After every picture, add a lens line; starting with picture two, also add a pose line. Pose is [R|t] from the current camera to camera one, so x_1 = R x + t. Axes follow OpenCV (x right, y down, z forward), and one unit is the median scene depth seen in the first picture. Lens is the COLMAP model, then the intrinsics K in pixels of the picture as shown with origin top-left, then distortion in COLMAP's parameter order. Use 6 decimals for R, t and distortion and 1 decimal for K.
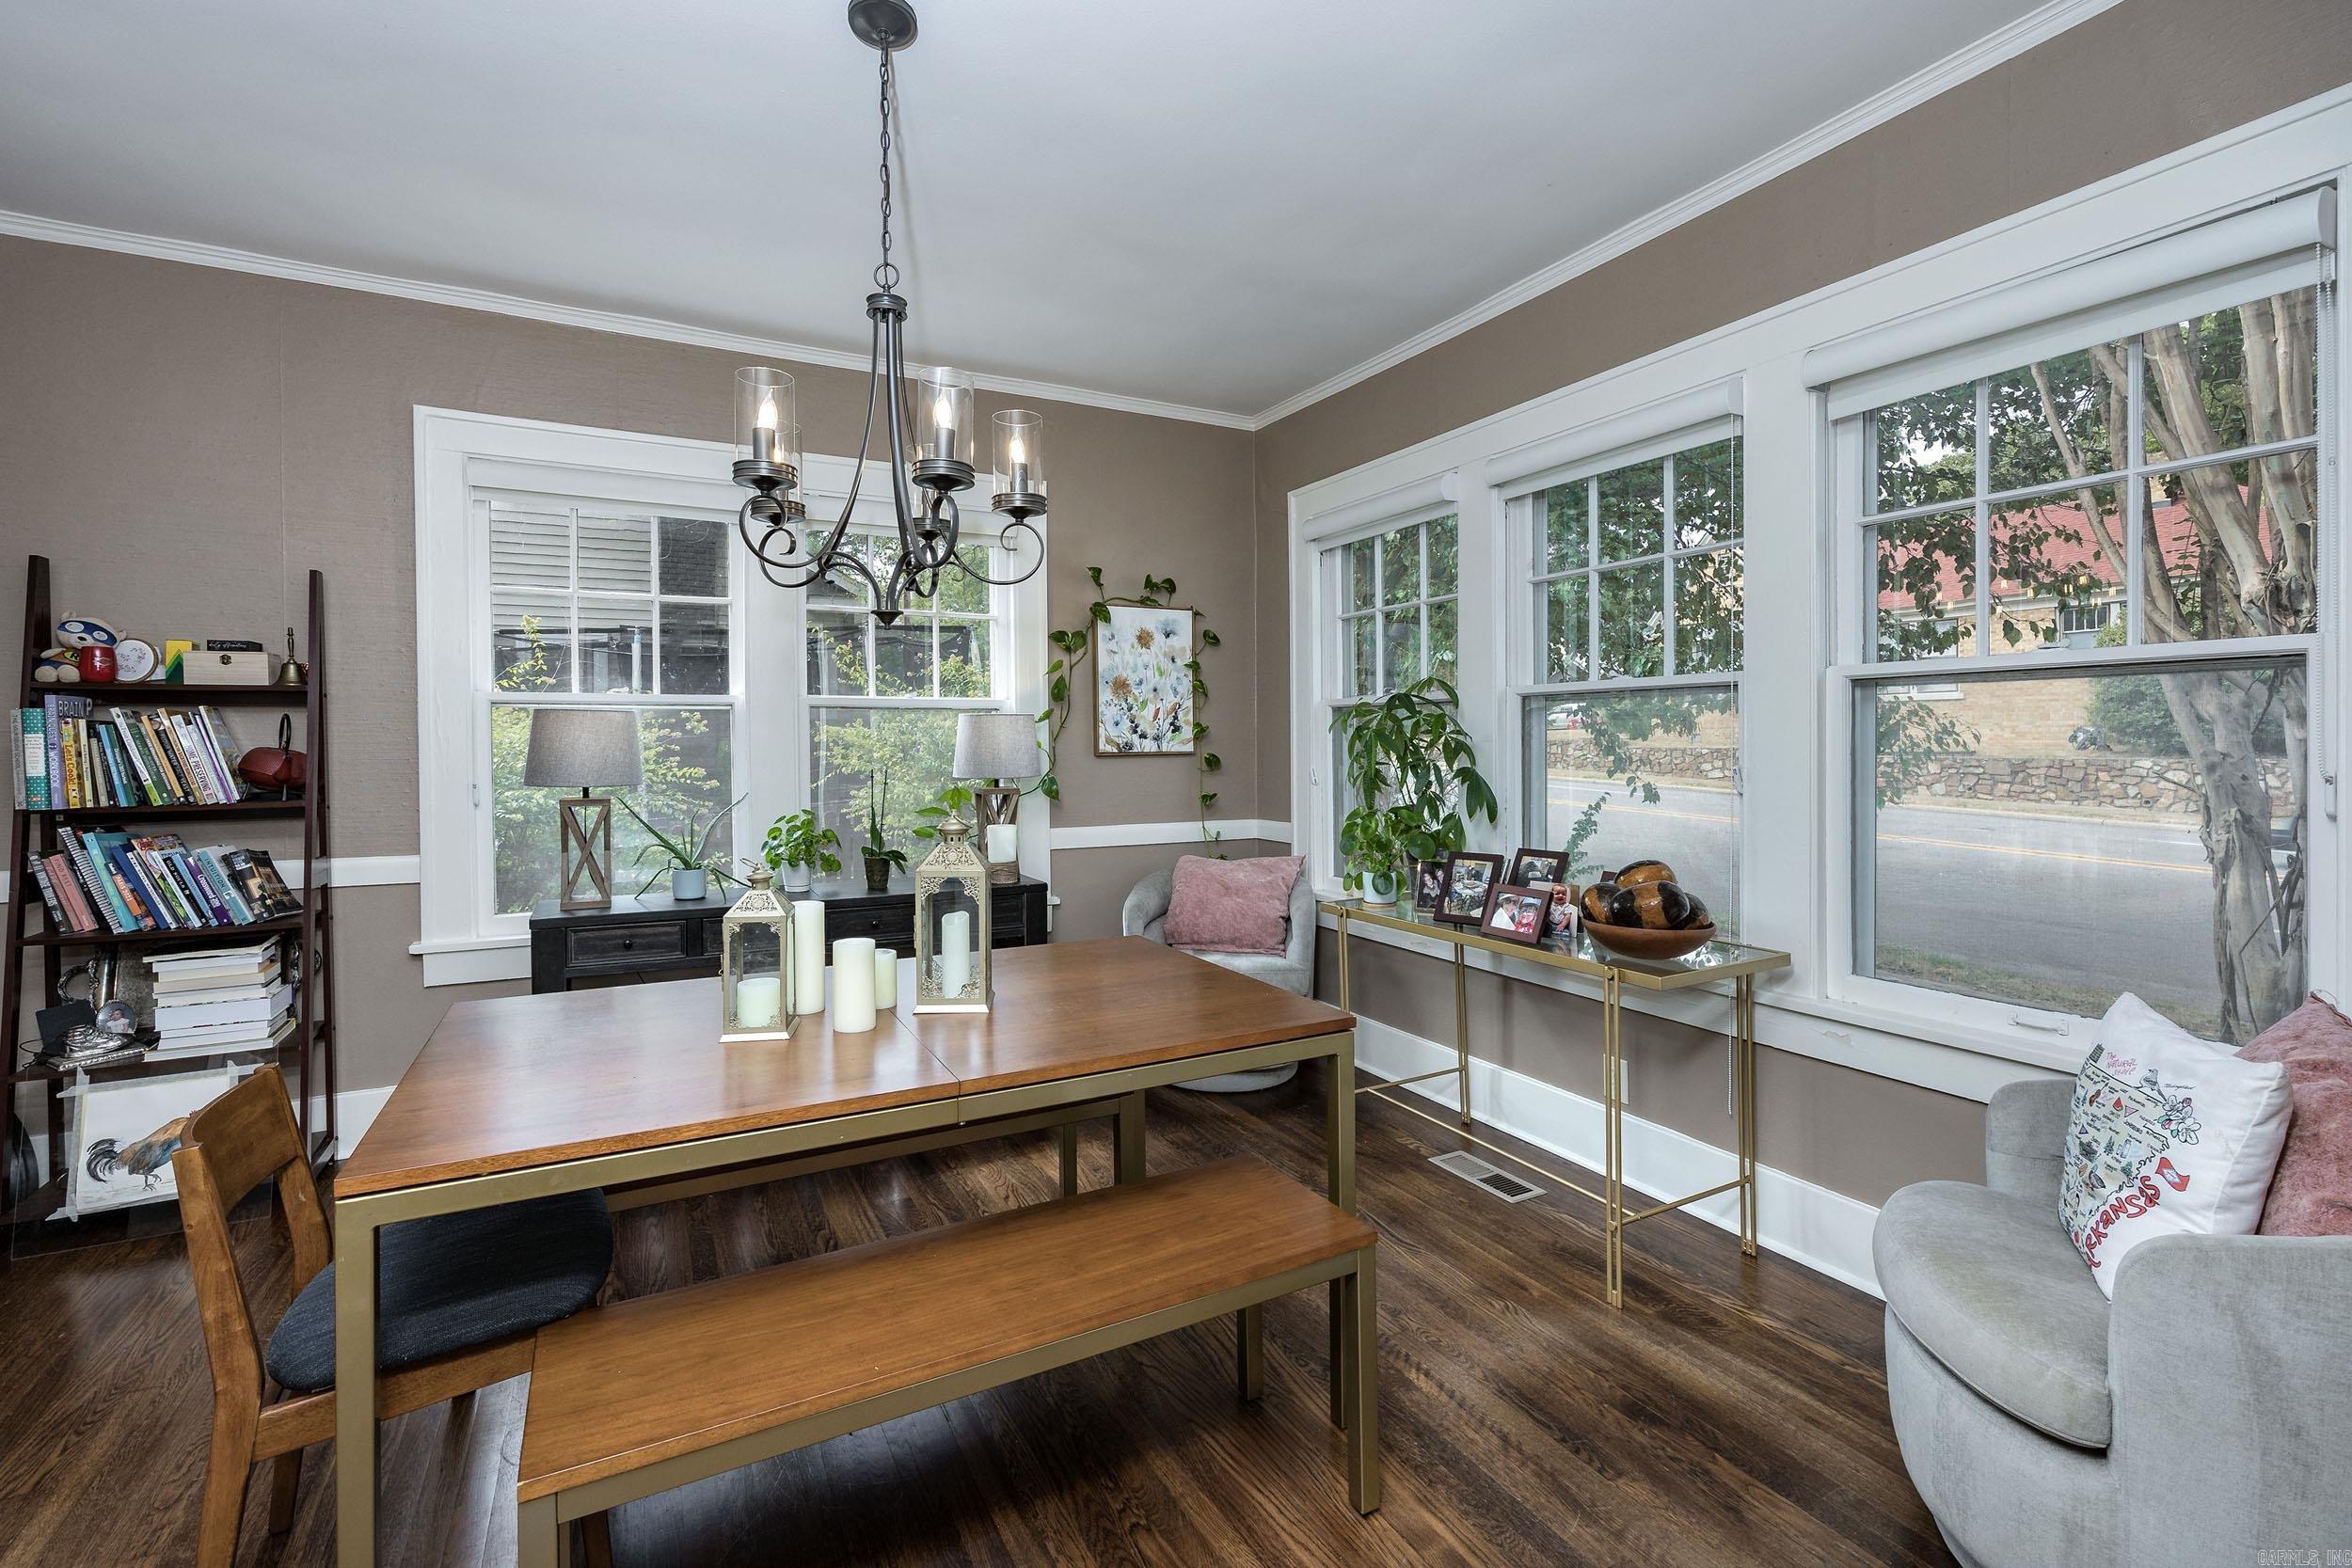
lens RADIAL K [[1044.1, 0, 1190.8], [0, 1044.1, 728.7], [0, 0, 1]] dist [0.003318, 0.000451]
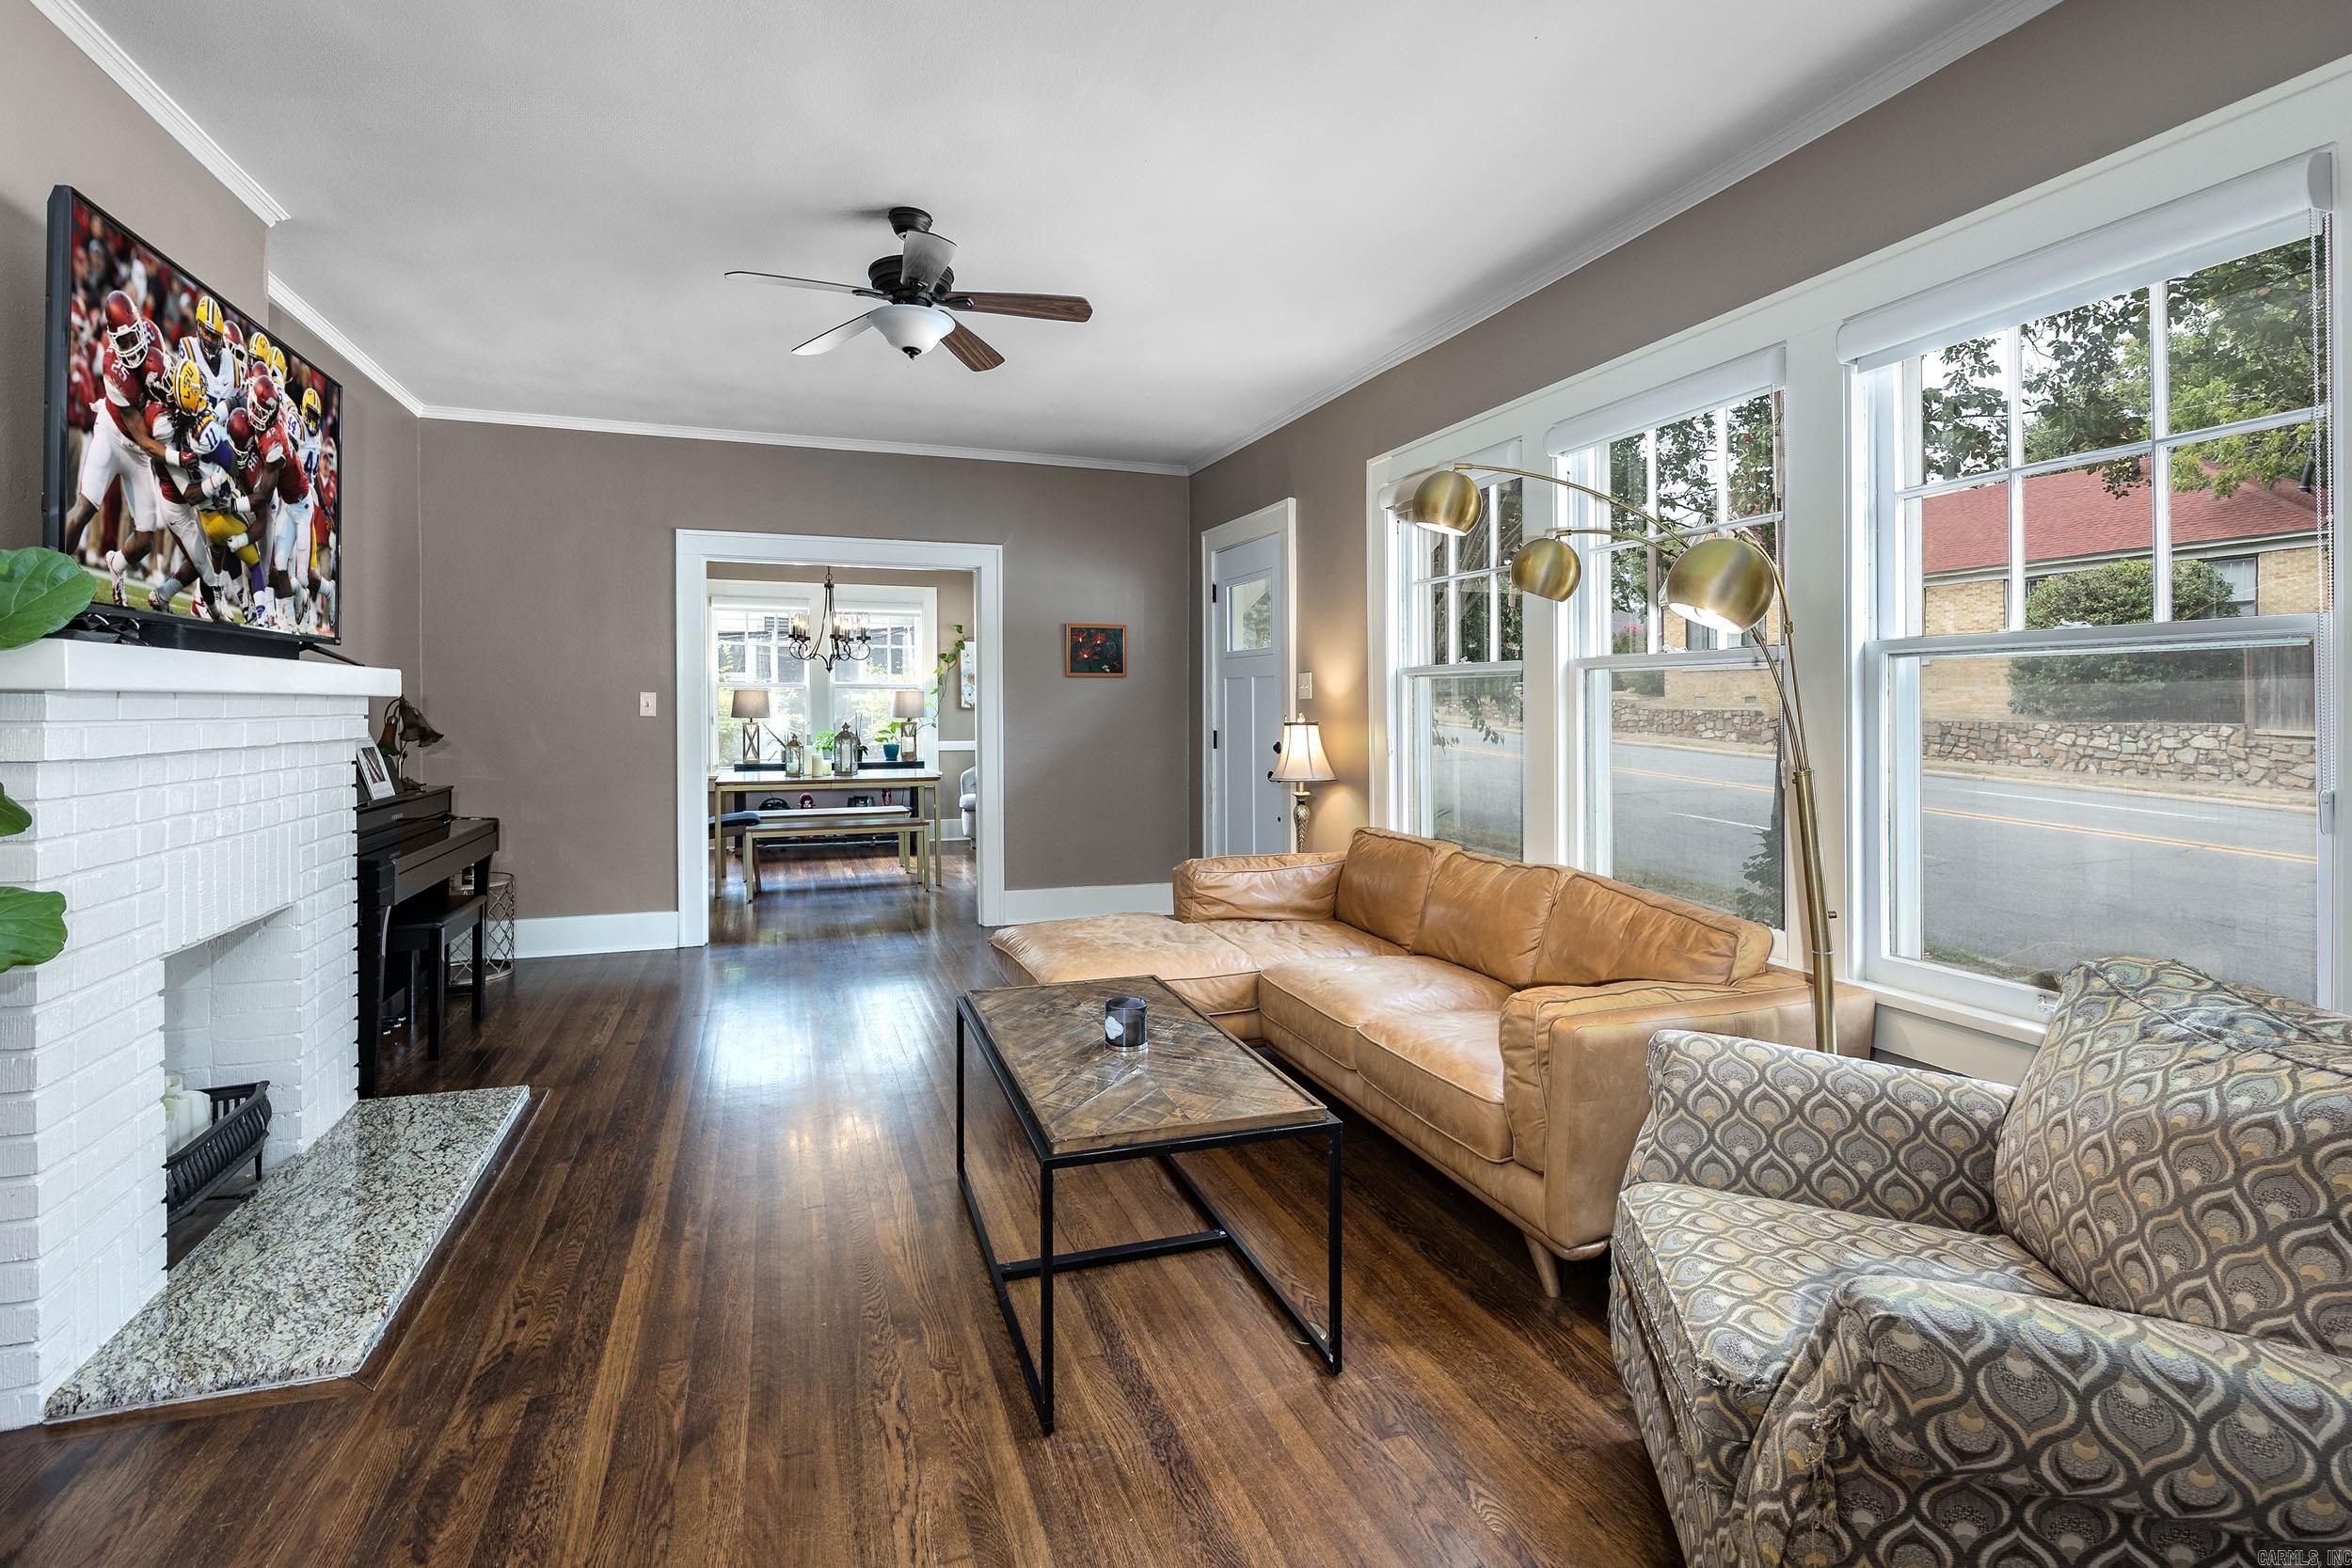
lens RADIAL K [[985.7, 0, 1055.0], [0, 985.7, 707.5], [0, 0, 1]] dist [0.001640, 0.000196]
pose [[0.971958, 0.006302, -0.235072, 0.957454], [-0.001821, 0.999813, 0.019275, -0.029425], [0.235149, -0.018306, 0.971787, -1.584748]]
